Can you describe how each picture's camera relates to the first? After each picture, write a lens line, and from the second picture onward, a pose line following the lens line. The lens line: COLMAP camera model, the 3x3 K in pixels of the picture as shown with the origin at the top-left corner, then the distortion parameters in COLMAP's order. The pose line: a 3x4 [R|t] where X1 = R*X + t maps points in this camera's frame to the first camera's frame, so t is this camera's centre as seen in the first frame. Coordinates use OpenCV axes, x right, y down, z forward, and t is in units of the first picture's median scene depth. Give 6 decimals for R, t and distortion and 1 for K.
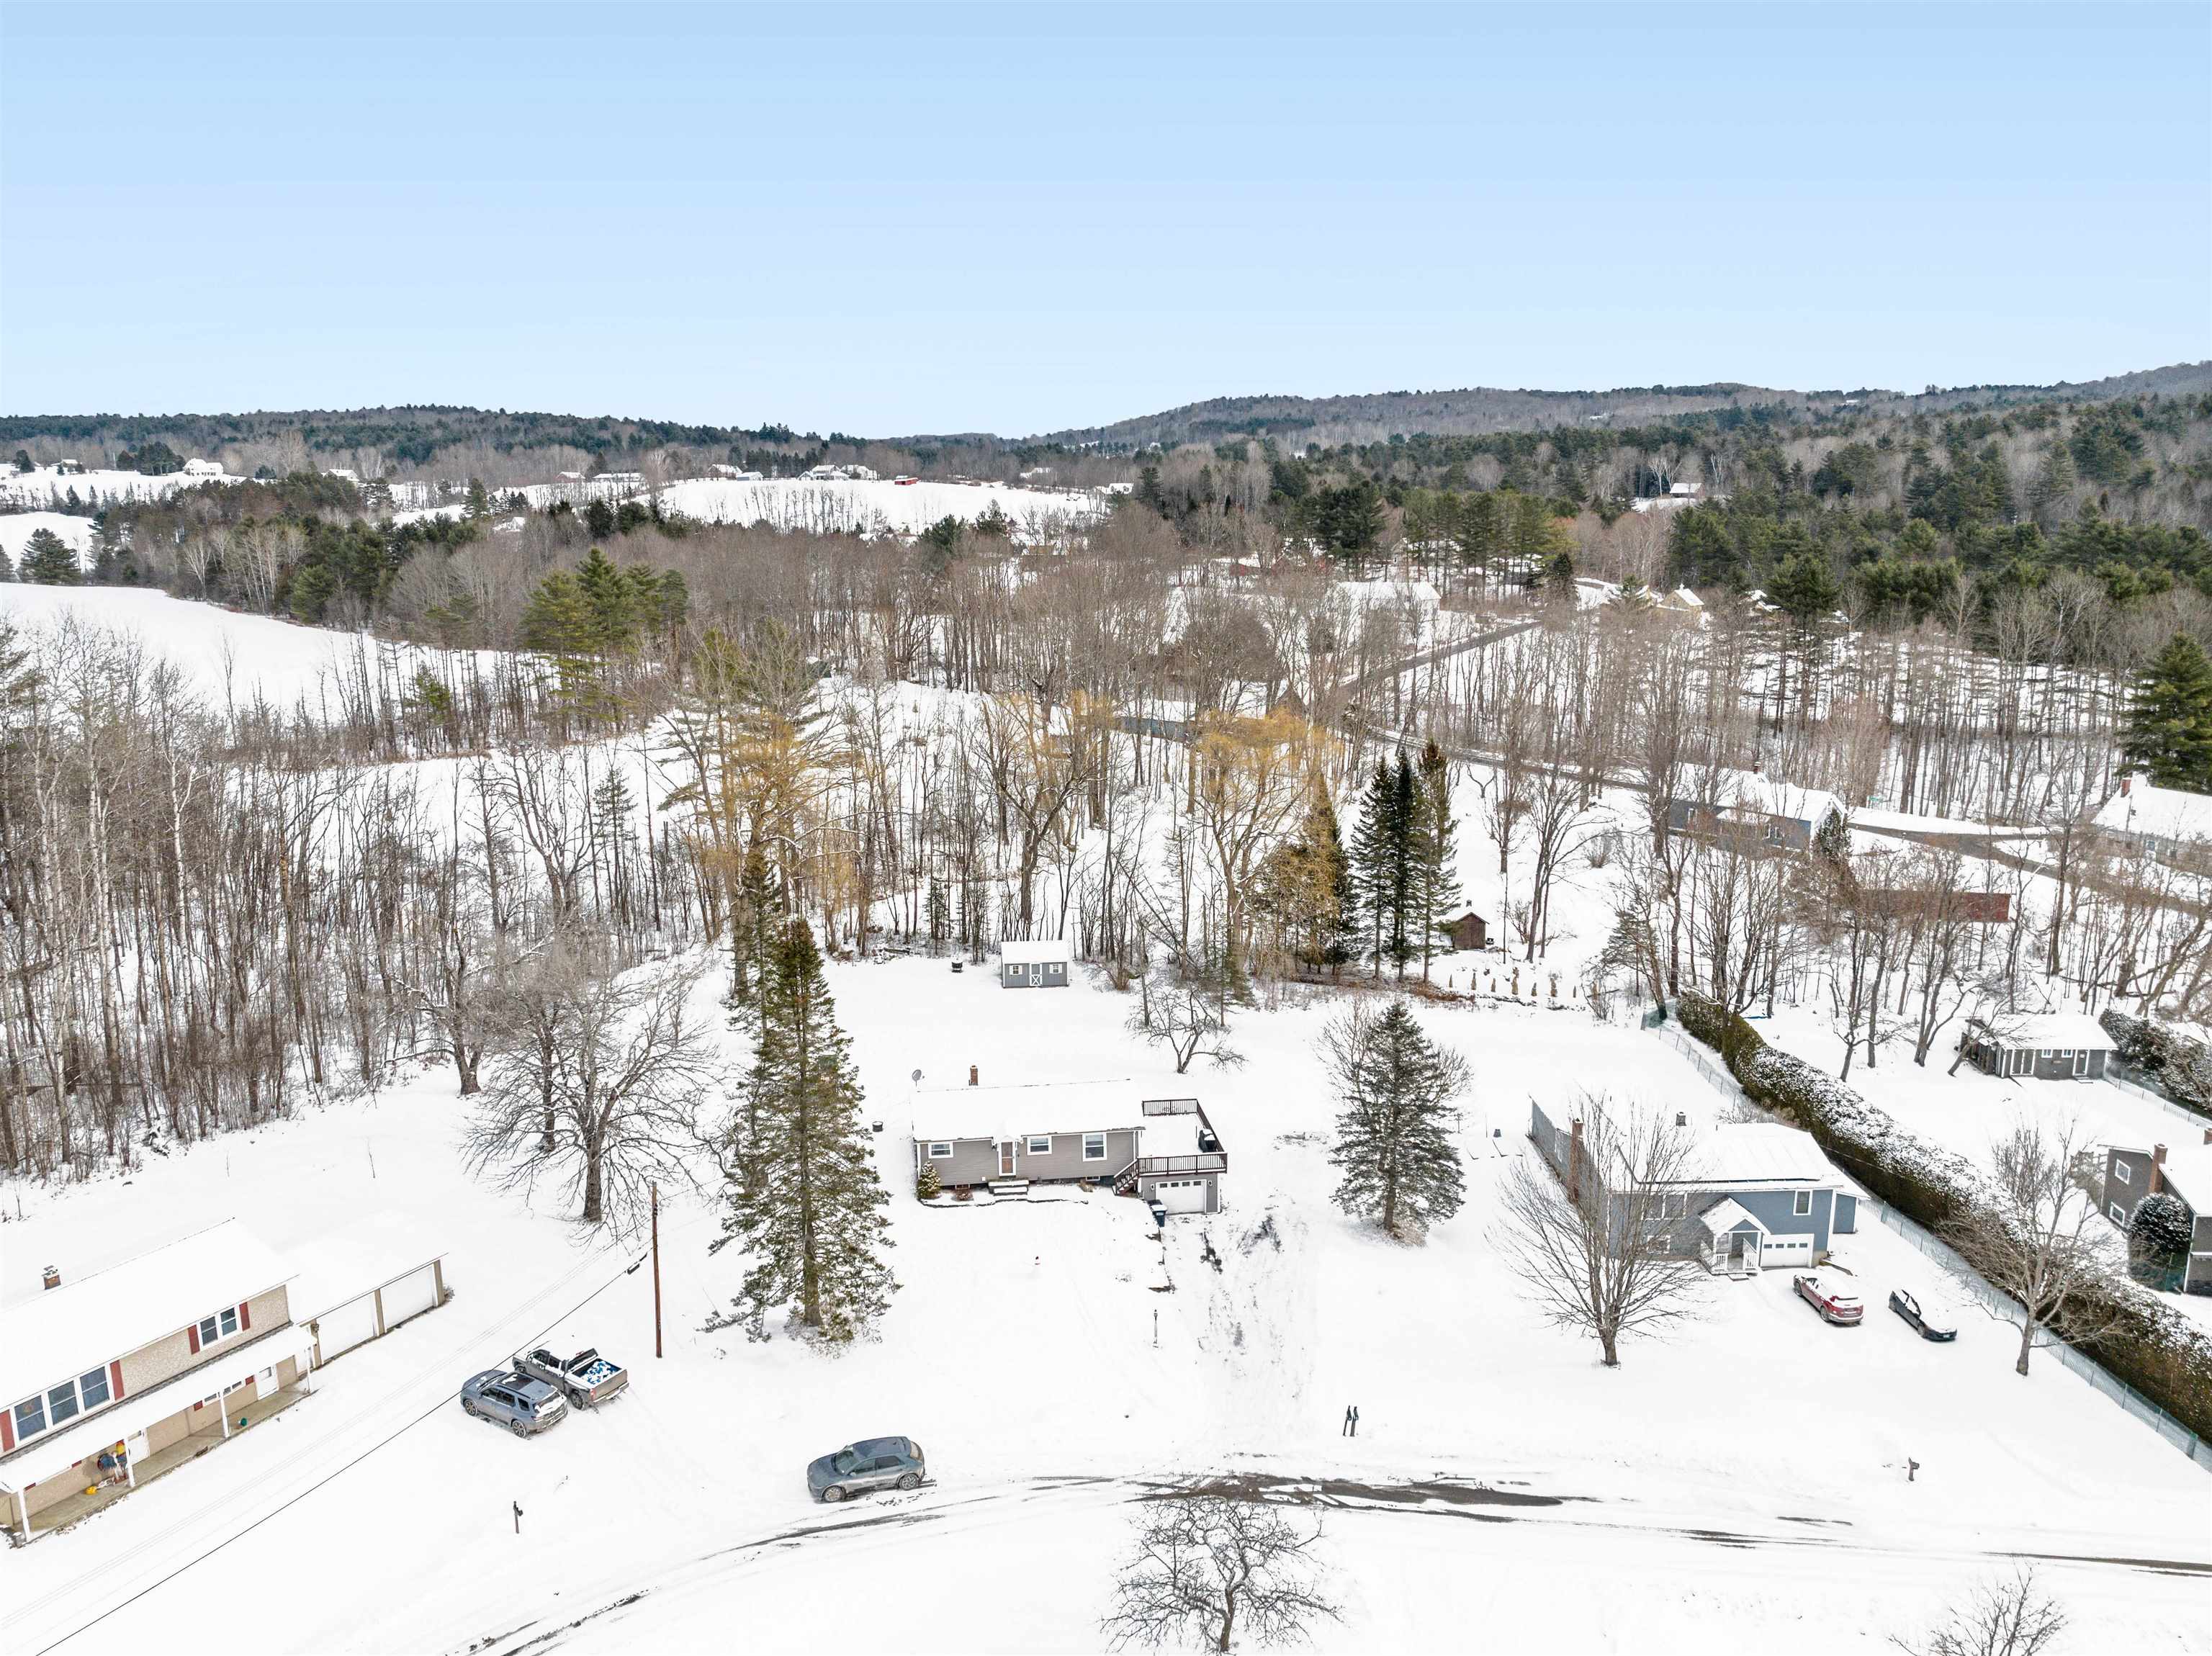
lens RADIAL K [[1545.7, 0, 1108.1], [0, 1545.7, 829.1], [0, 0, 1]] dist [-0.041414, -0.008951]
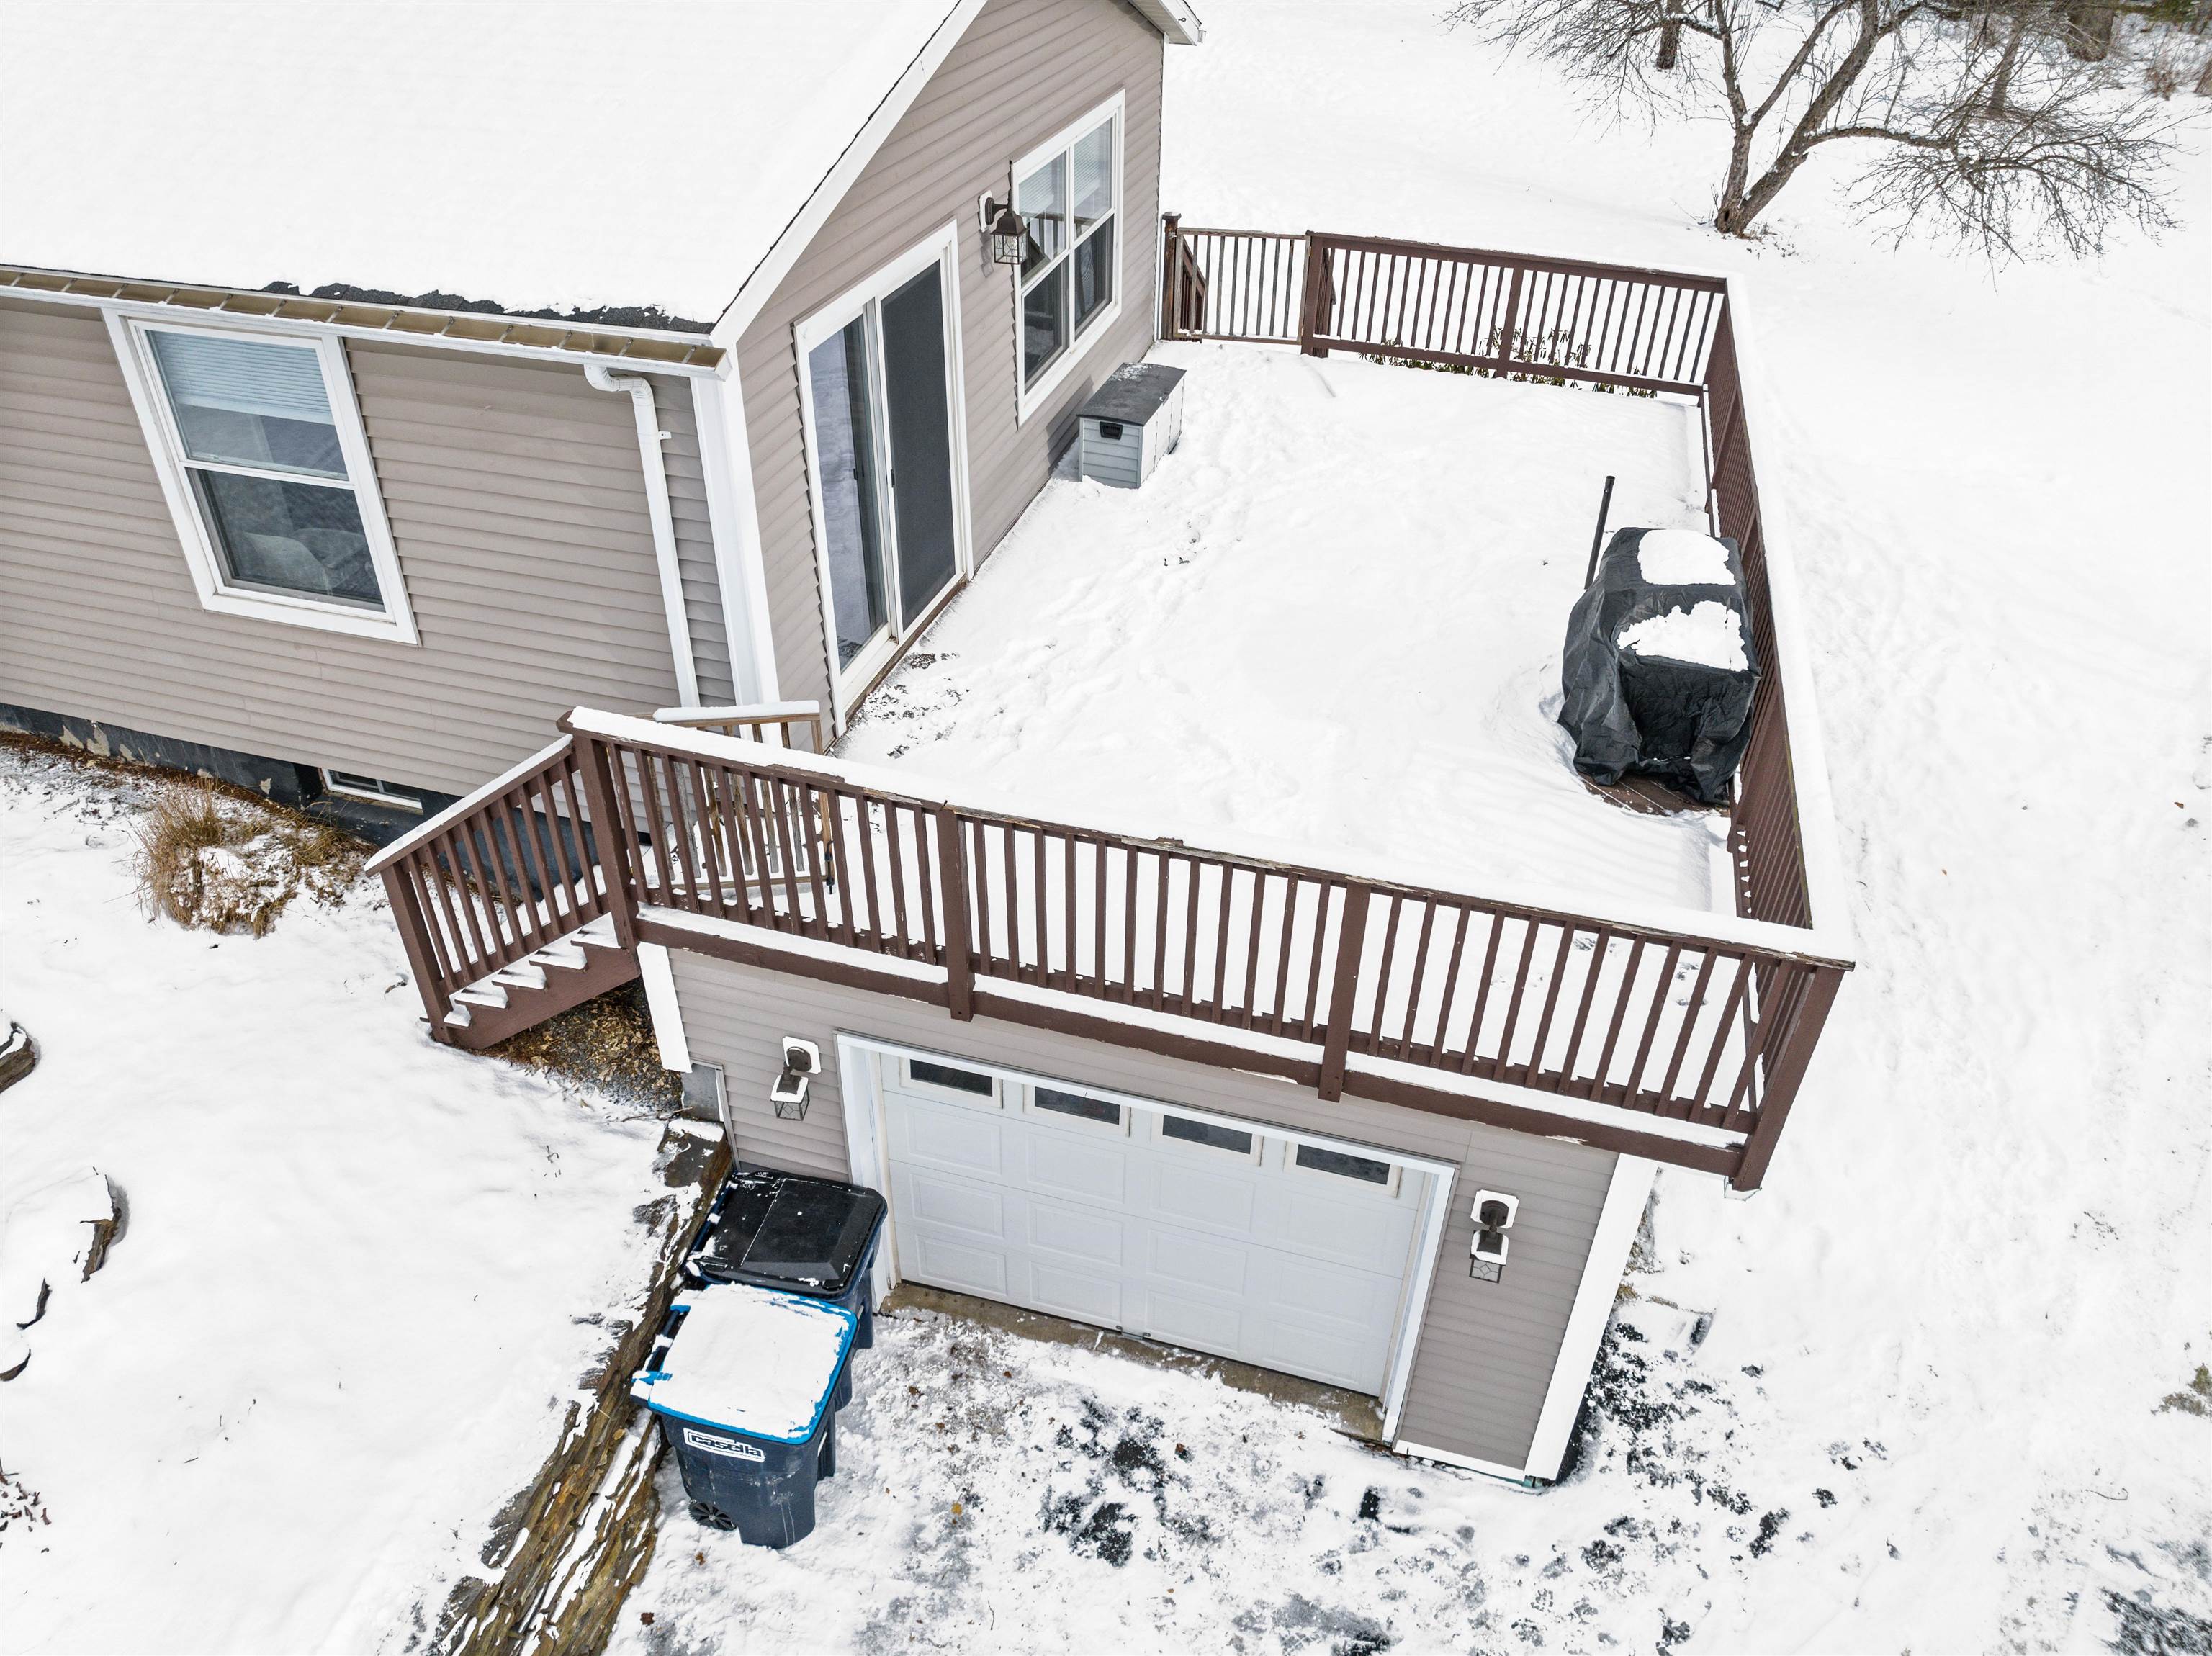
lens RADIAL K [[1545.7, 0, 1112.0], [0, 1545.7, 835.5], [0, 0, 1]] dist [-0.041414, -0.008951]
pose [[0.912749, 0.259354, -0.315635, 0.066977], [-0.102792, 0.893574, 0.436989, 0.177694], [0.395378, -0.366416, 0.842268, 0.920333]]
